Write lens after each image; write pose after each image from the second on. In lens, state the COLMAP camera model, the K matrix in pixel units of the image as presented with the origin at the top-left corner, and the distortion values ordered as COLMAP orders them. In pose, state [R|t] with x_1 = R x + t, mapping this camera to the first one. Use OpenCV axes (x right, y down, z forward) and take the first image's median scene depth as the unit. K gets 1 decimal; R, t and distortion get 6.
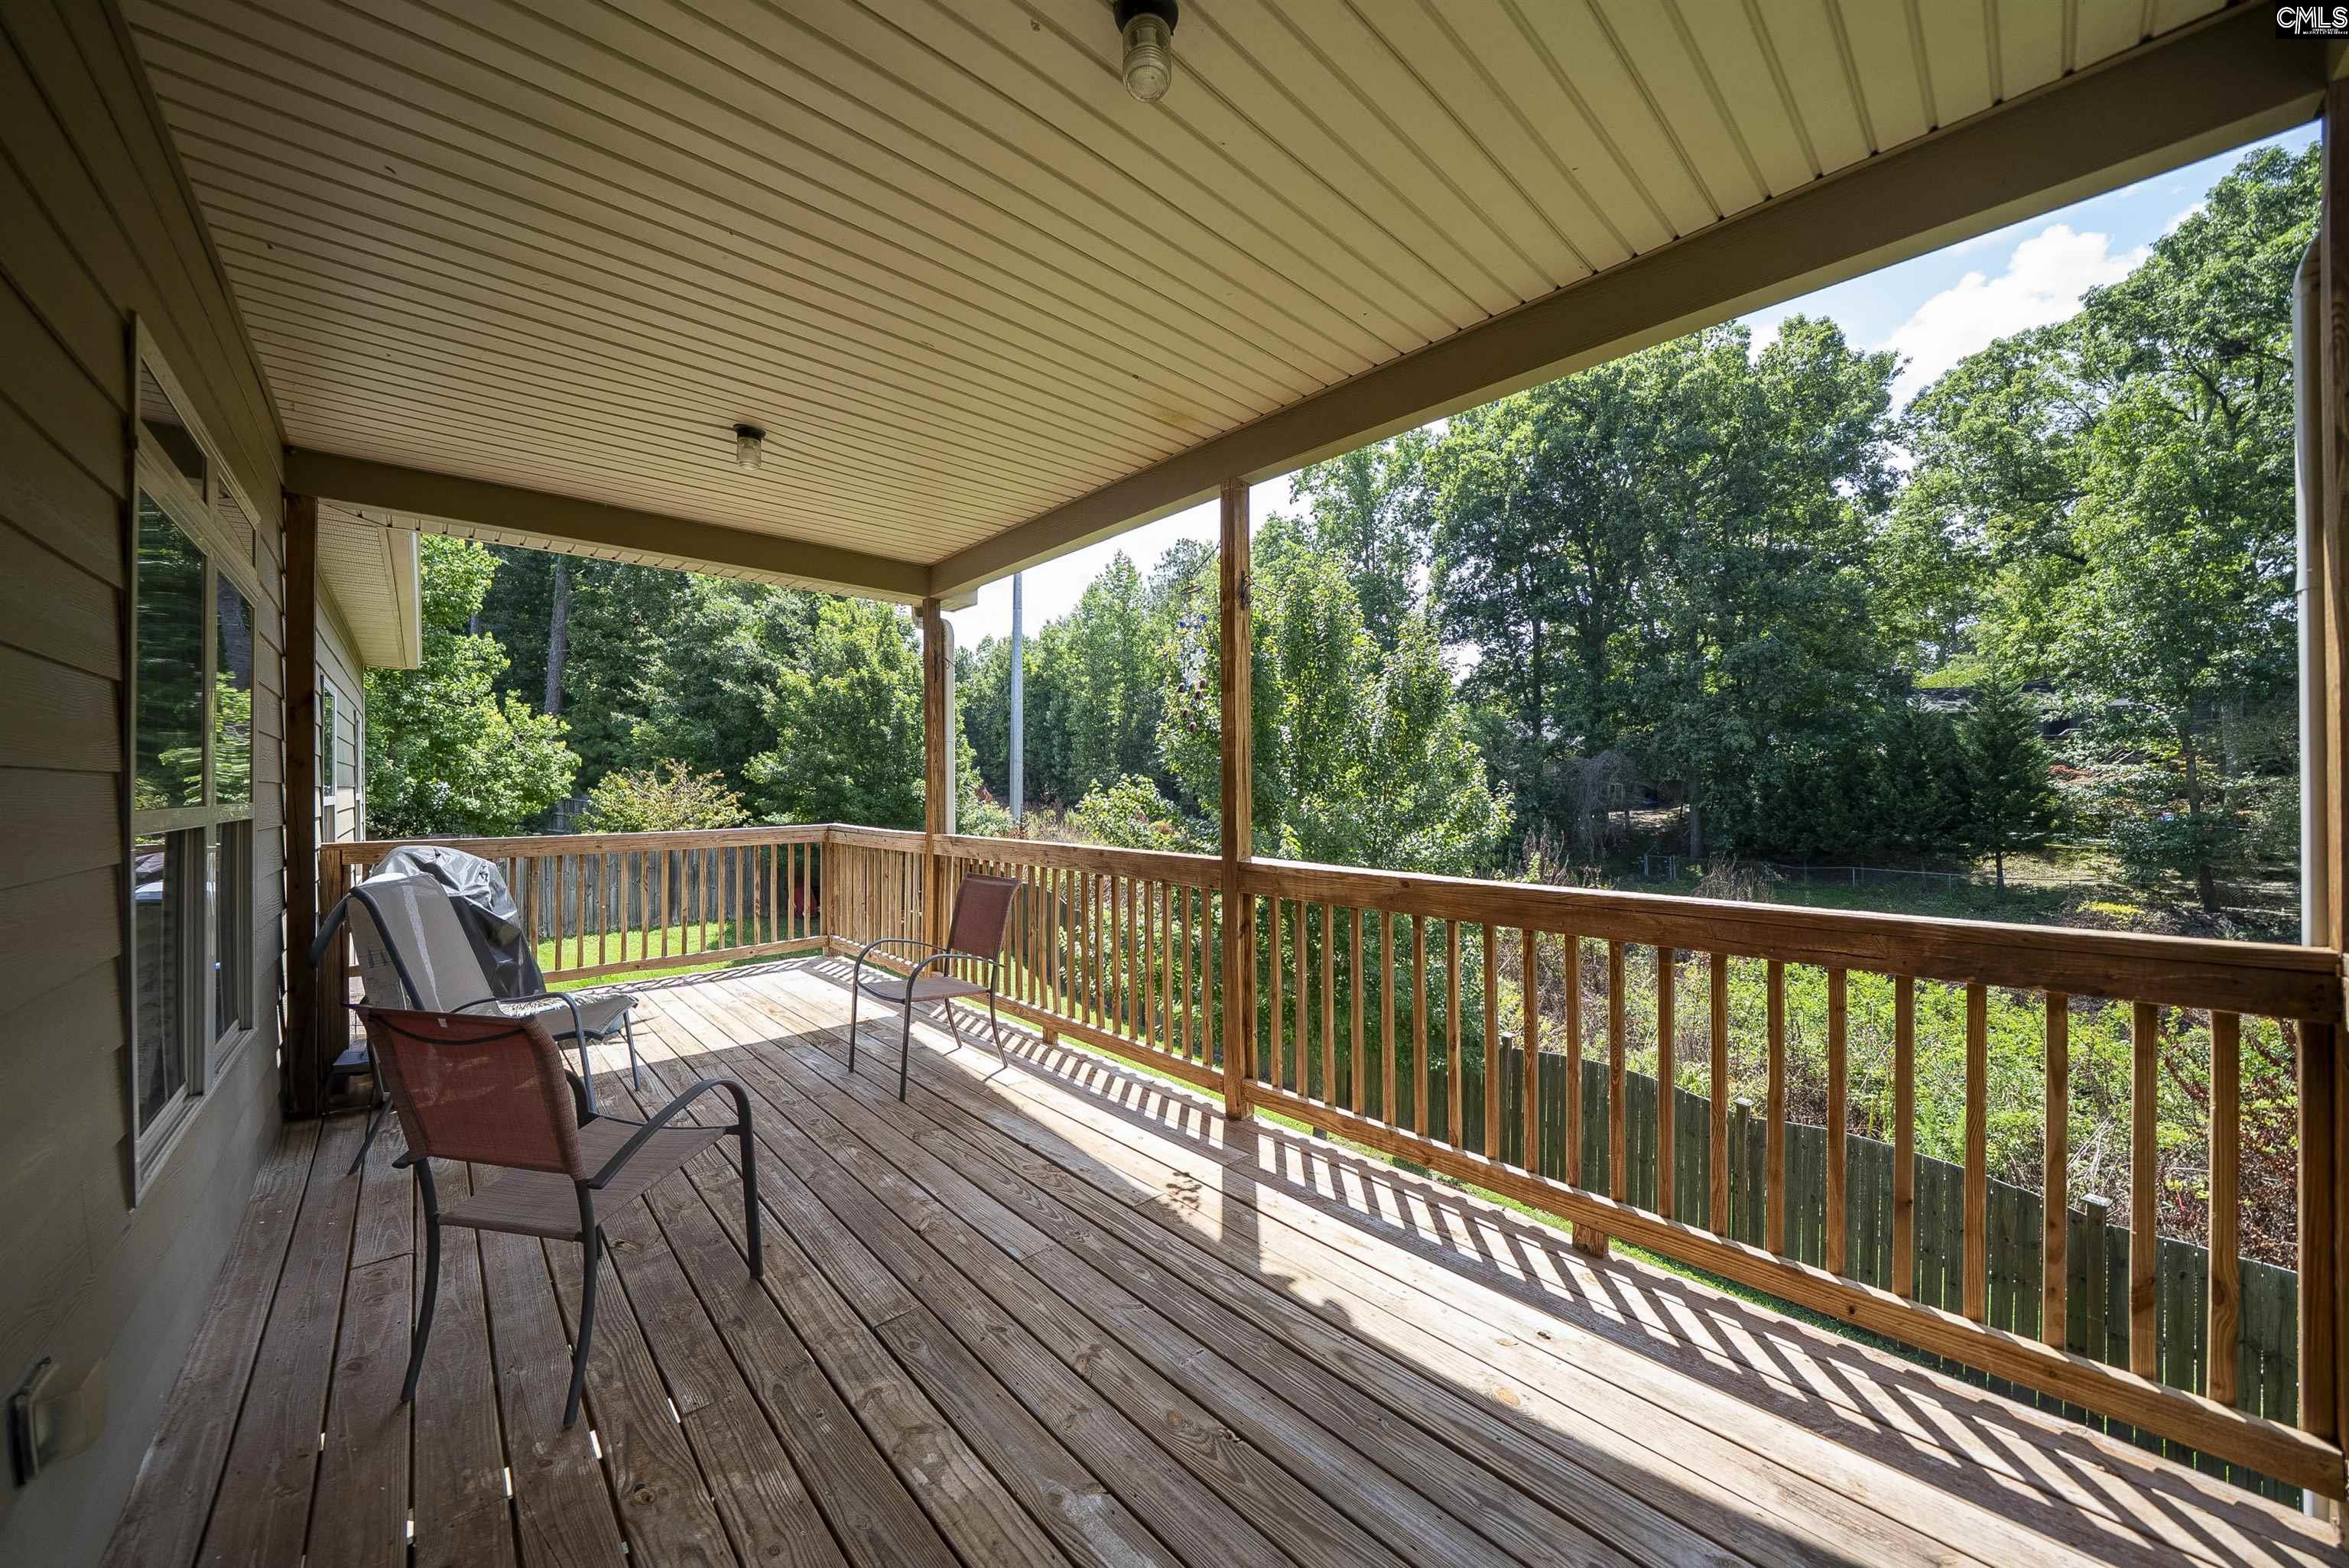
lens RADIAL K [[810.8, 0, 1168.9], [0, 810.8, 784.4], [0, 0, 1]] dist [-0.014015, 0.000637]
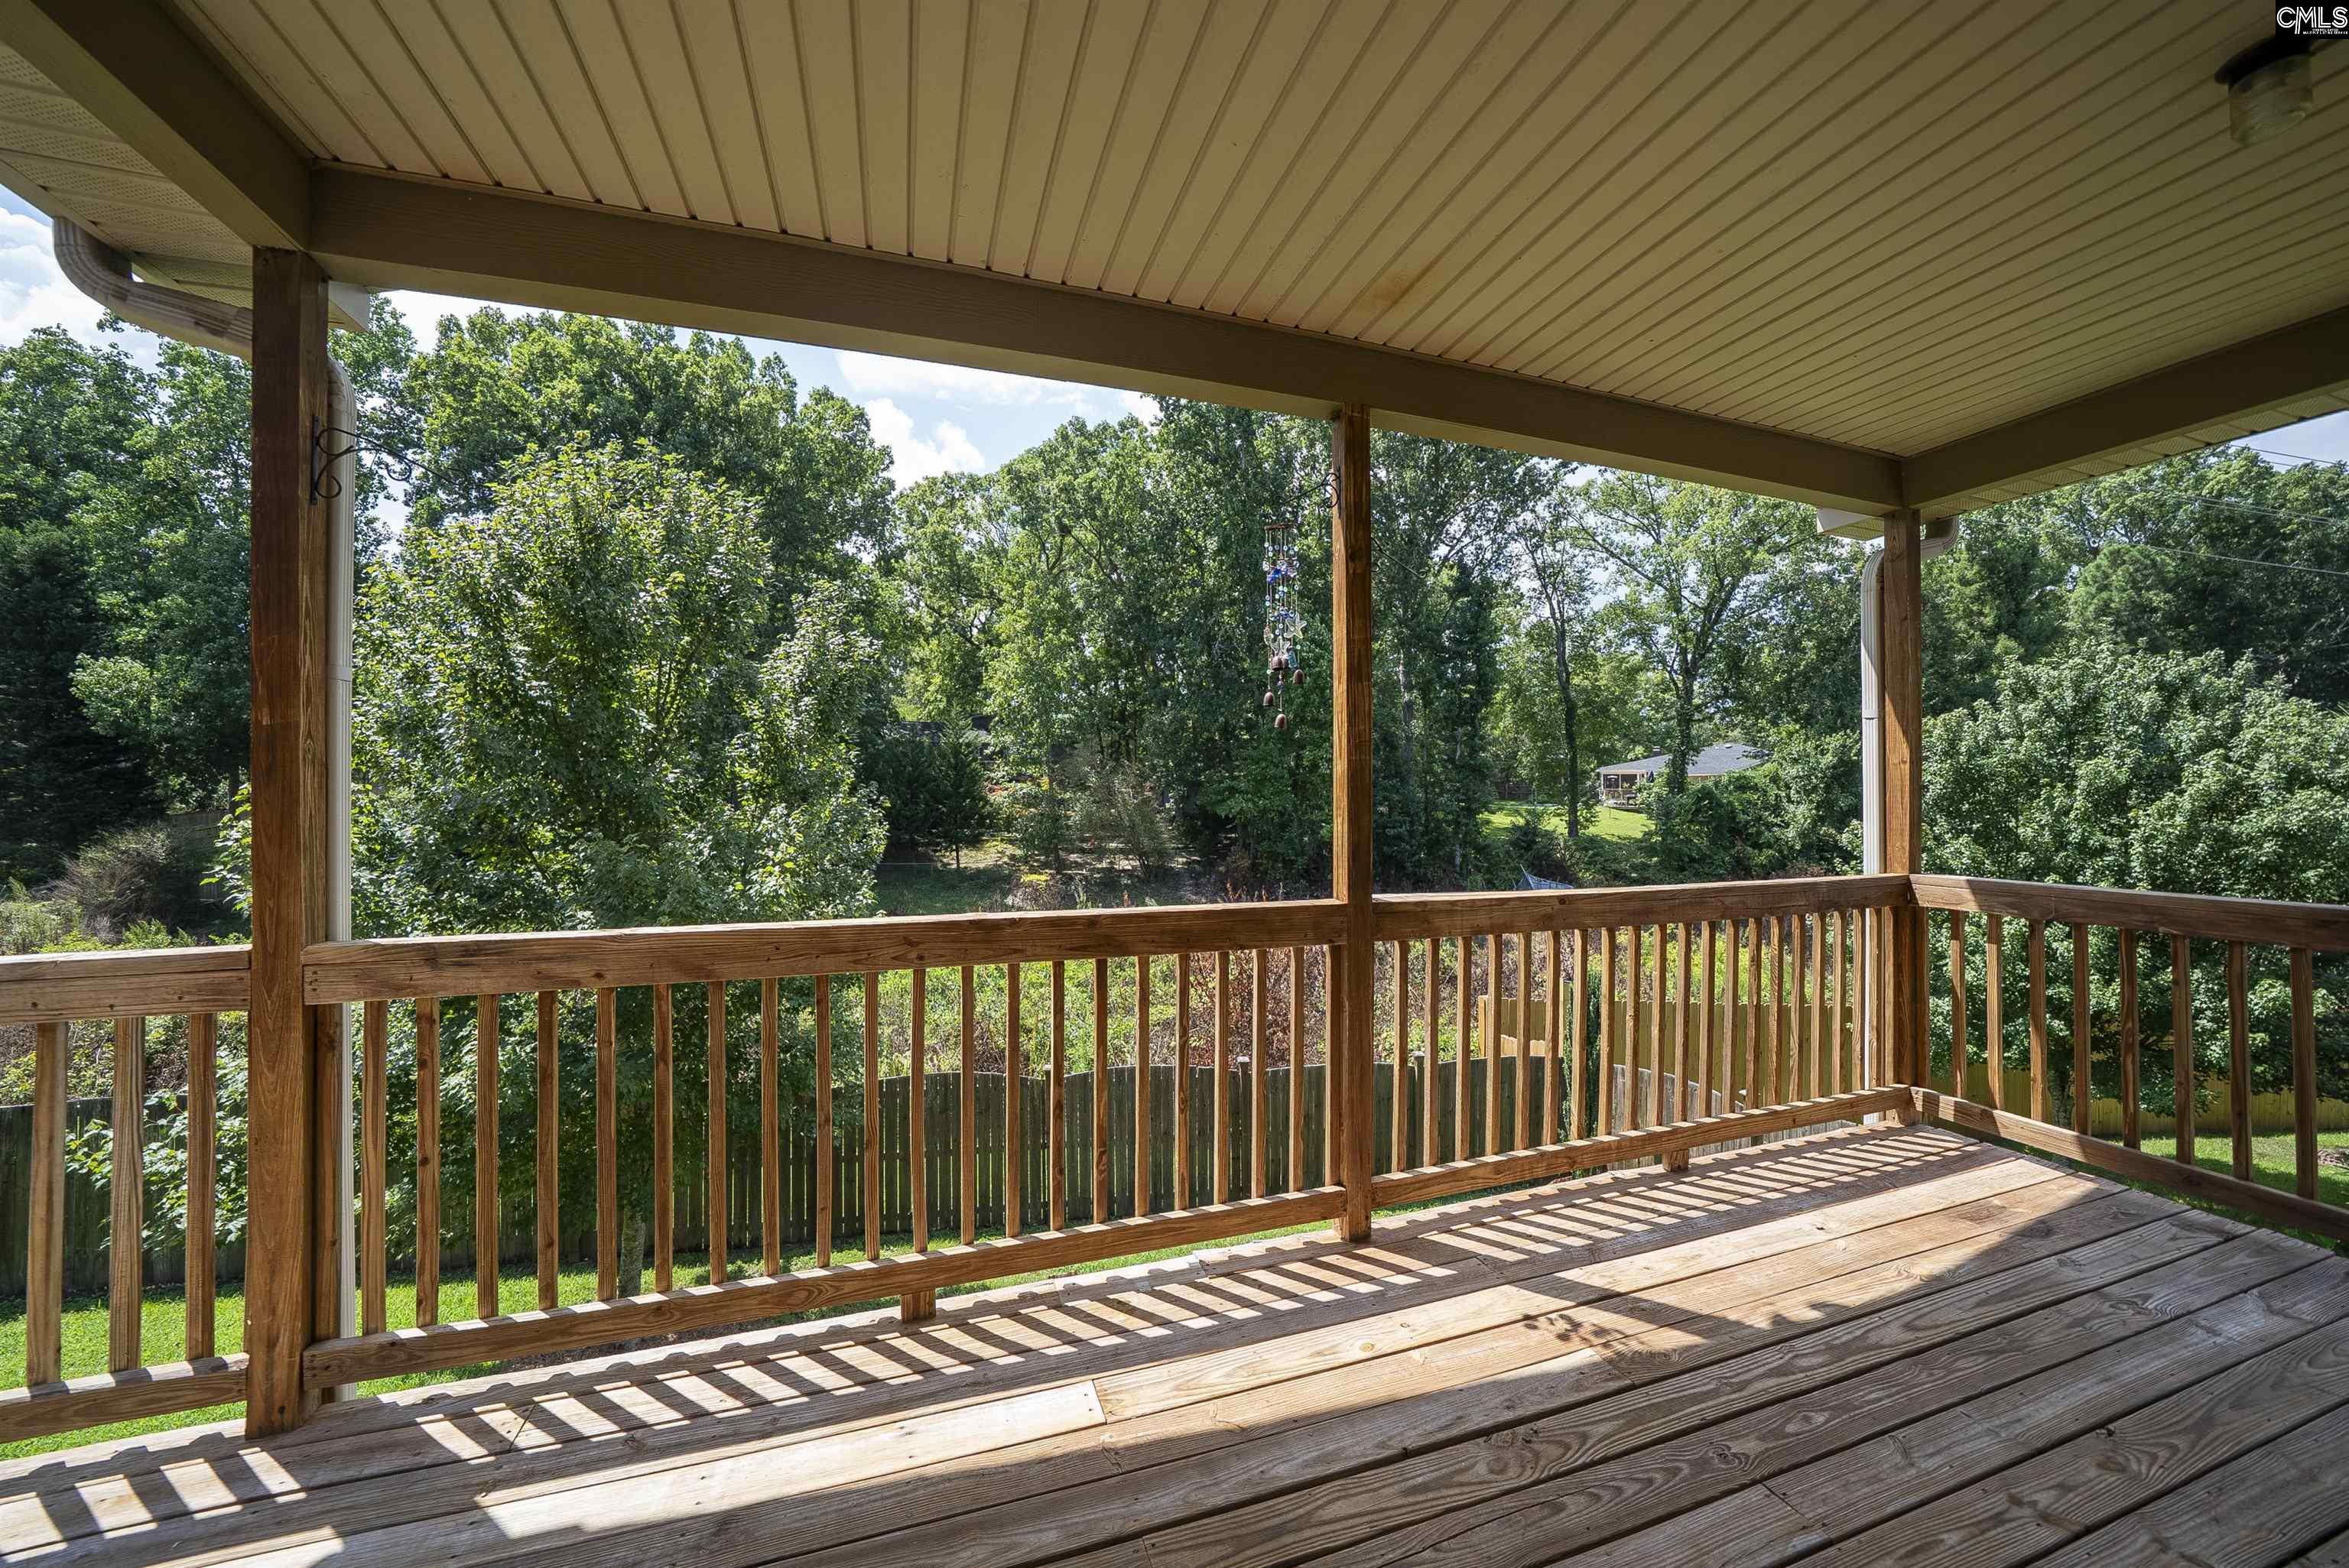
lens RADIAL K [[810.8, 0, 1165.7], [0, 810.8, 784.7], [0, 0, 1]] dist [-0.014015, 0.000637]
pose [[0.426338, 0.013139, 0.904468, -0.687917], [-0.002092, 0.999906, -0.013540, -0.008210], [-0.904561, 0.003880, 0.426326, 0.827415]]
